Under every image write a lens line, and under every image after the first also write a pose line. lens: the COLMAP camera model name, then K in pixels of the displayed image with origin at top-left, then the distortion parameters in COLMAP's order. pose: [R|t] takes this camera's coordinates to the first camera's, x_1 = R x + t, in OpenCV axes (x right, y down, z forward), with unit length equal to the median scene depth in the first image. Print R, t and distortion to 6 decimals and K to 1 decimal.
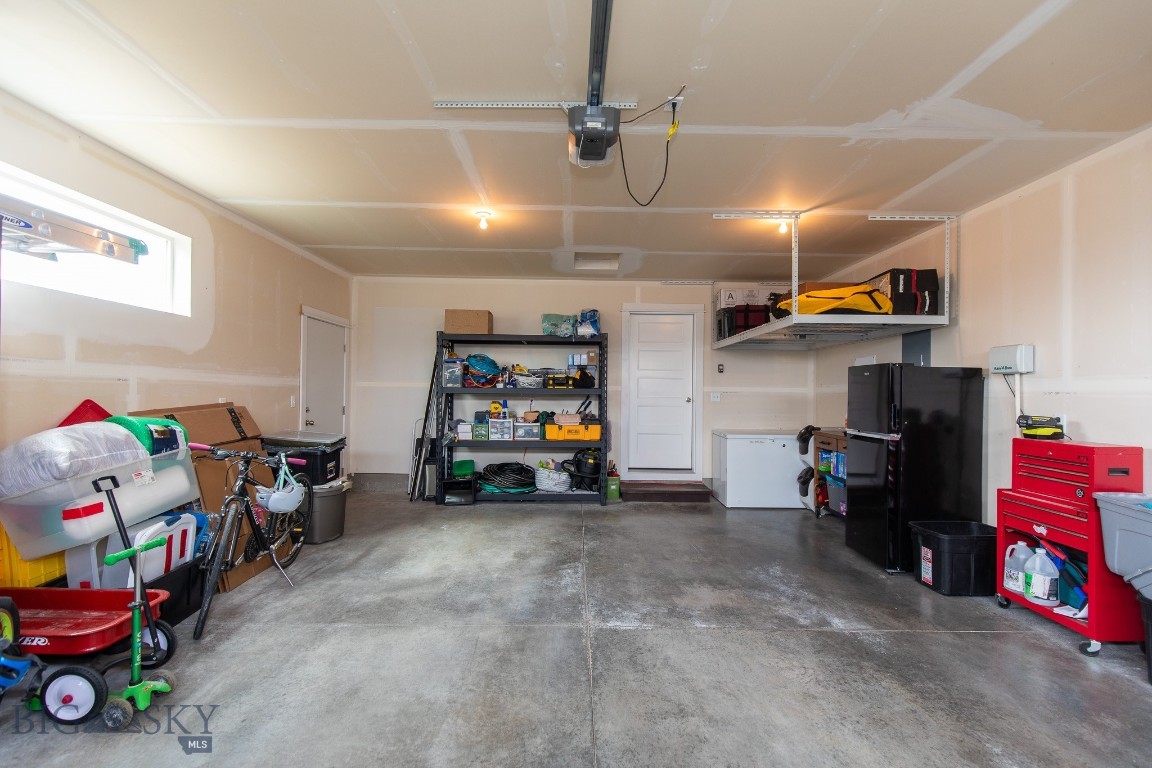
lens RADIAL K [[525.4, 0, 578.6], [0, 525.4, 383.5], [0, 0, 1]] dist [0.008646, -0.002996]
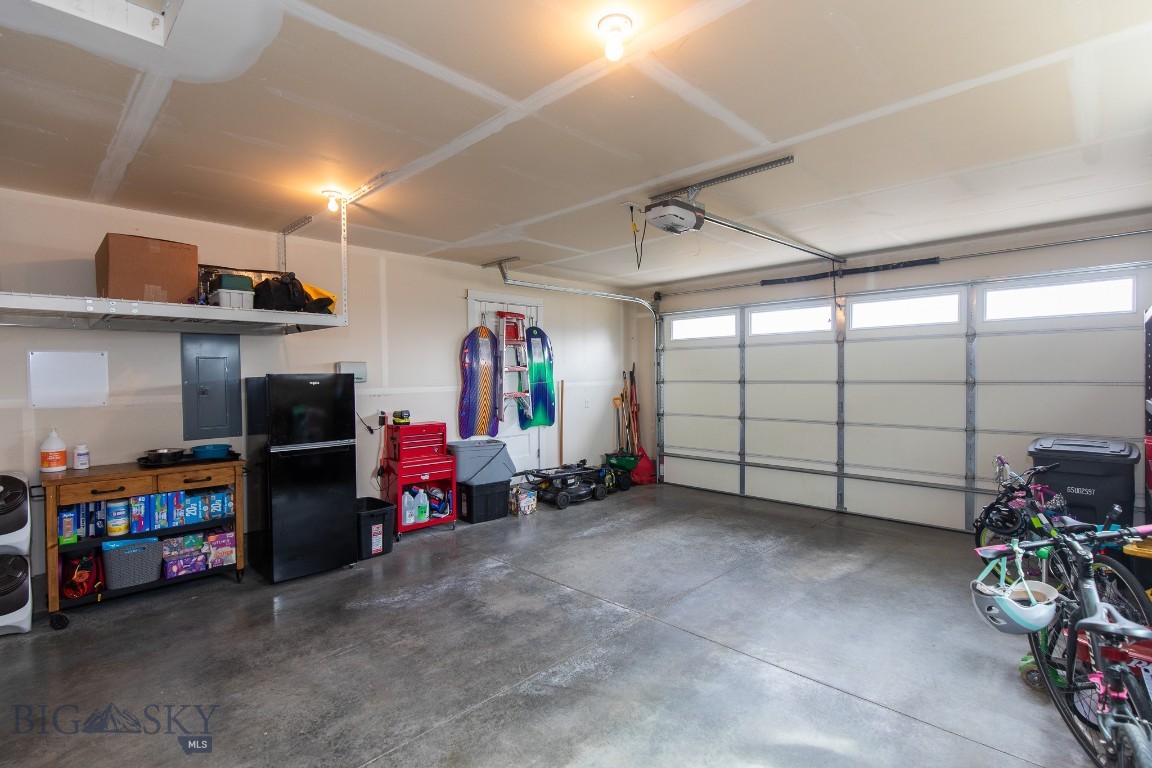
lens RADIAL K [[551.7, 0, 574.3], [0, 551.7, 386.4], [0, 0, 1]] dist [0.001440, 0.000169]
pose [[-0.718683, -0.020606, 0.695033, -0.590516], [-0.008622, 0.999748, 0.020725, -0.044838], [-0.695285, 0.008902, -0.718679, 1.679602]]
